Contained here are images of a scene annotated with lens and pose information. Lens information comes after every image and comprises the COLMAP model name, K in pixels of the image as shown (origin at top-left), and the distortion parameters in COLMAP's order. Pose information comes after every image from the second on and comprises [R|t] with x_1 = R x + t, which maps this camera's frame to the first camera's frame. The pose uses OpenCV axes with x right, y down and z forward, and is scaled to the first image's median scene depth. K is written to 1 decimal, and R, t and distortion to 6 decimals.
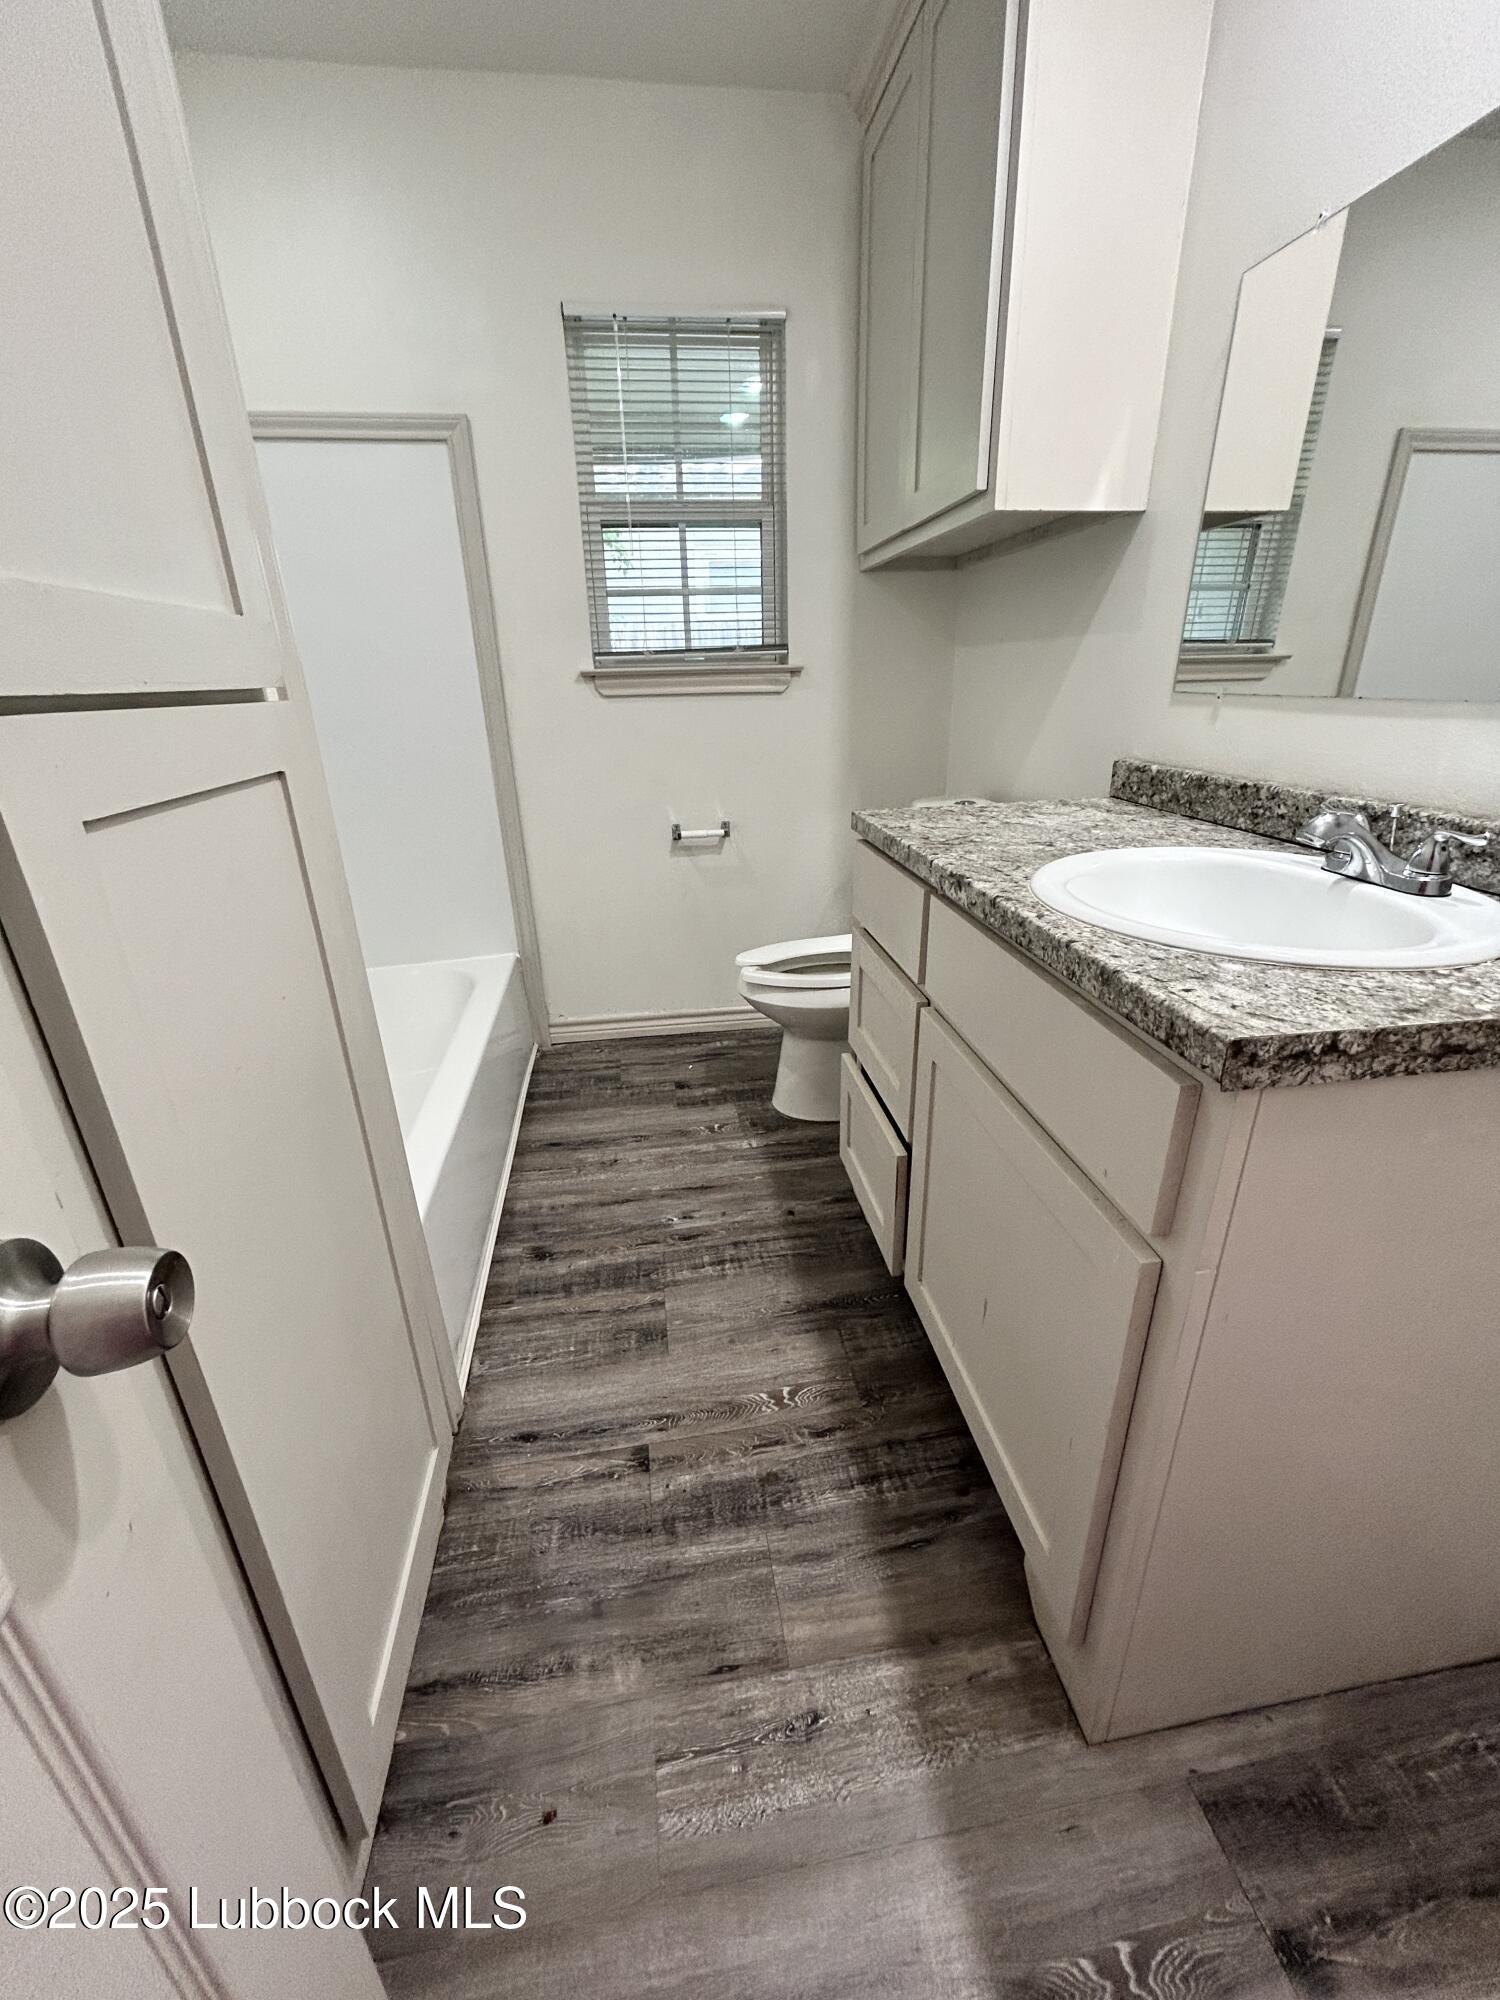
lens RADIAL K [[799.6, 0, 748.6], [0, 799.6, 1000.3], [0, 0, 1]] dist [-0.002606, -0.000468]
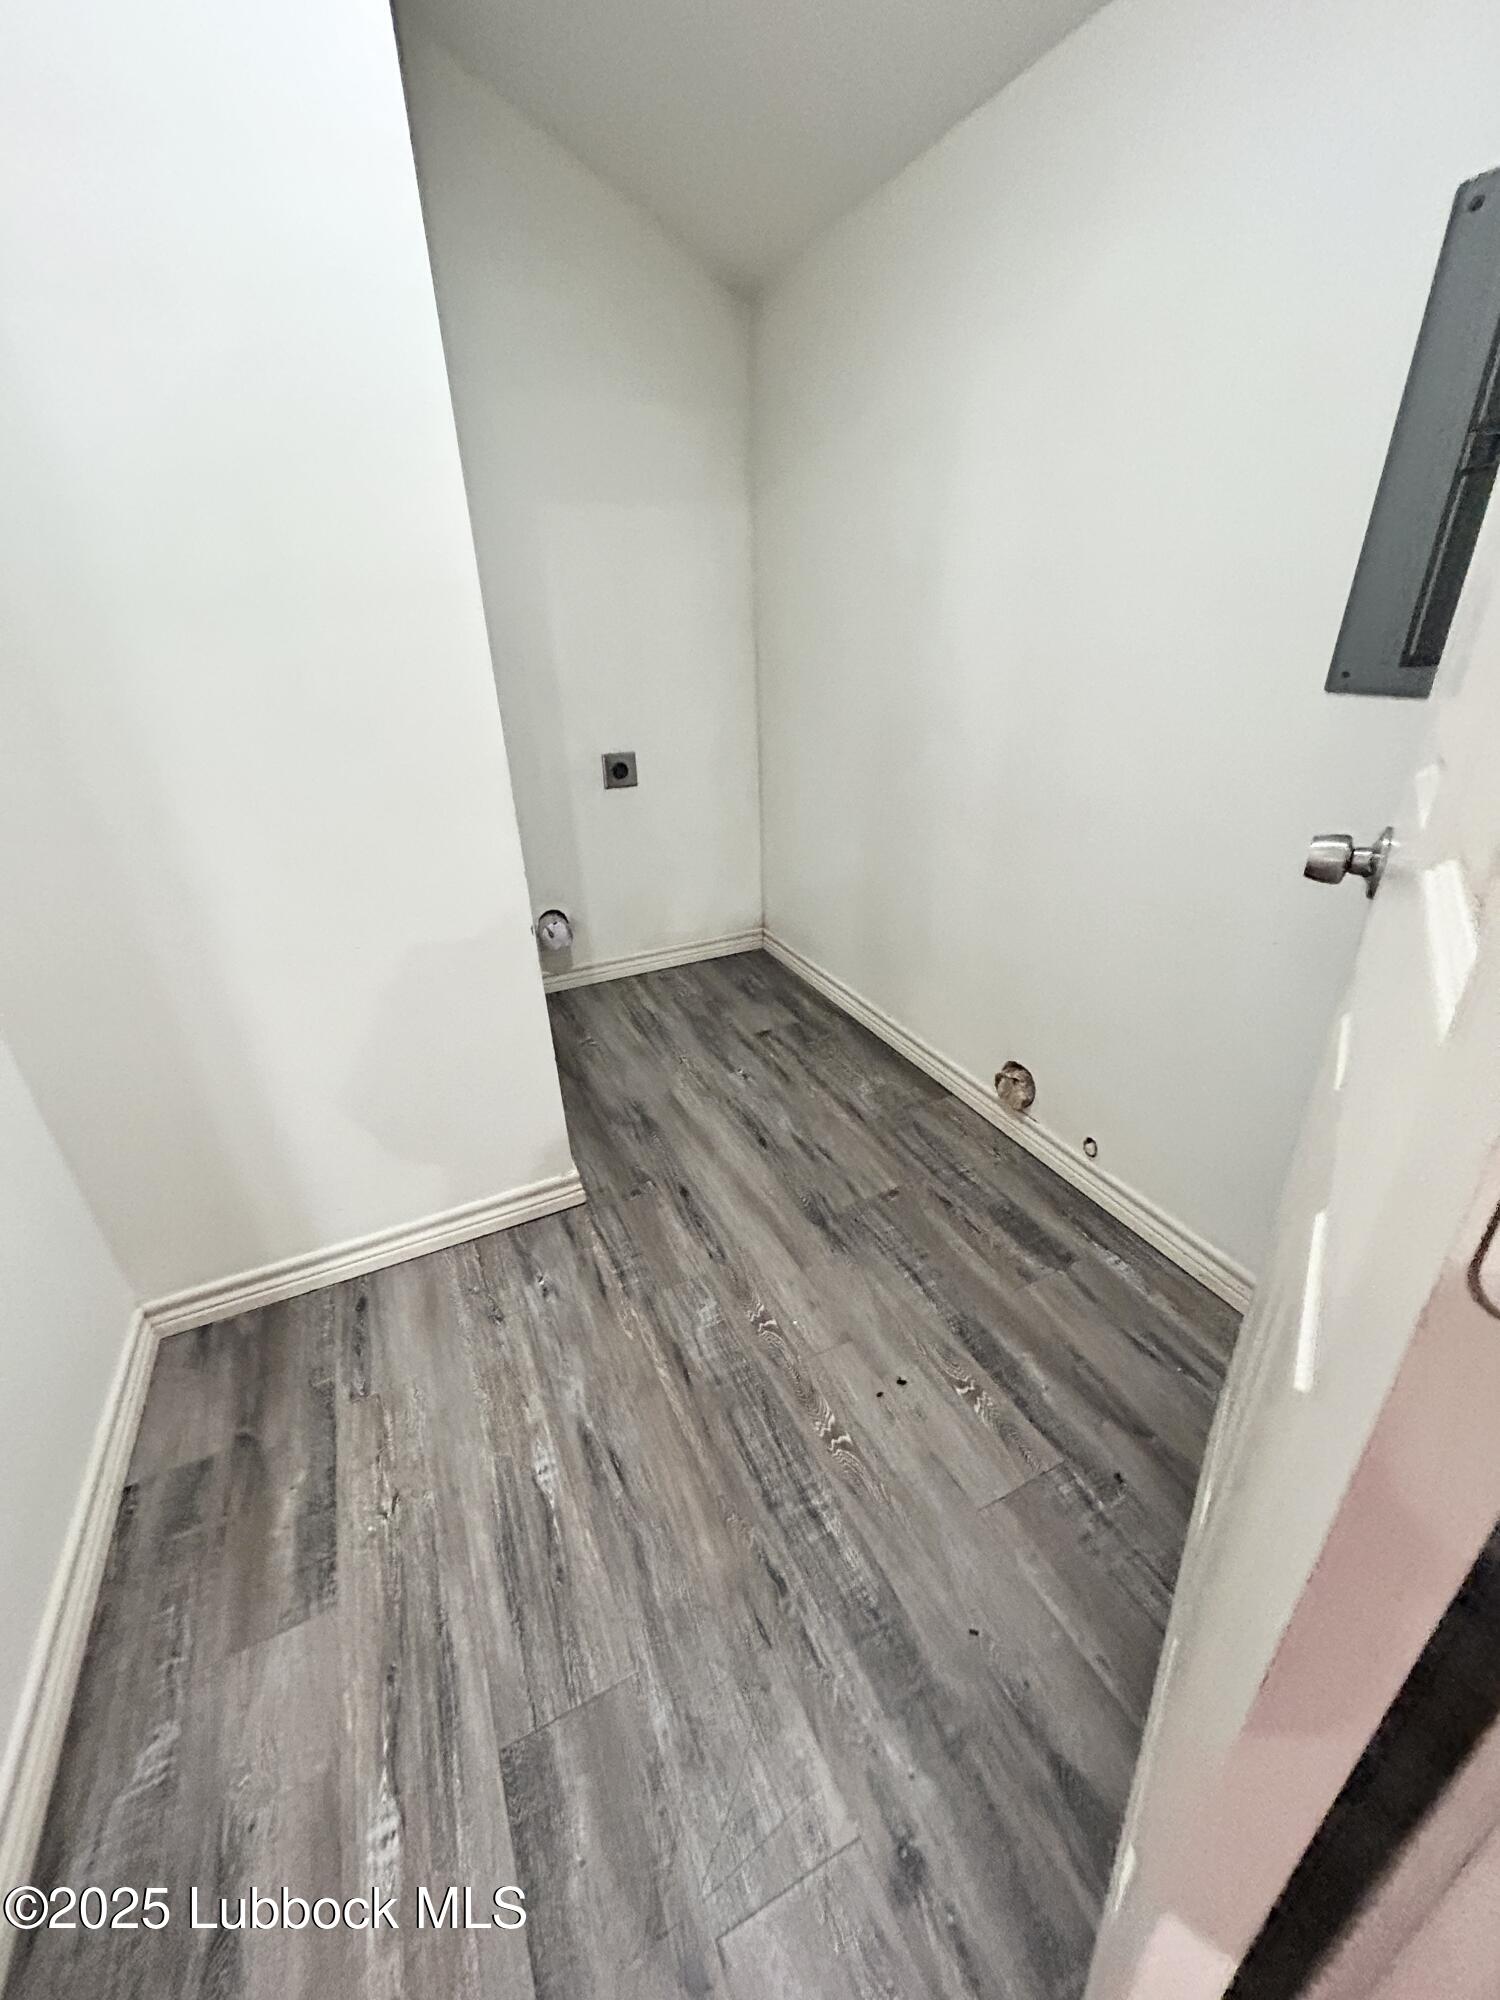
lens RADIAL K [[799.6, 0, 757.7], [0, 799.6, 1006.3], [0, 0, 1]] dist [-0.002606, -0.000468]
pose [[-0.318477, -0.318142, 0.892949, -0.507491], [0.376081, 0.822284, 0.427098, -0.365583], [-0.870135, 0.471842, -0.142231, 0.922219]]
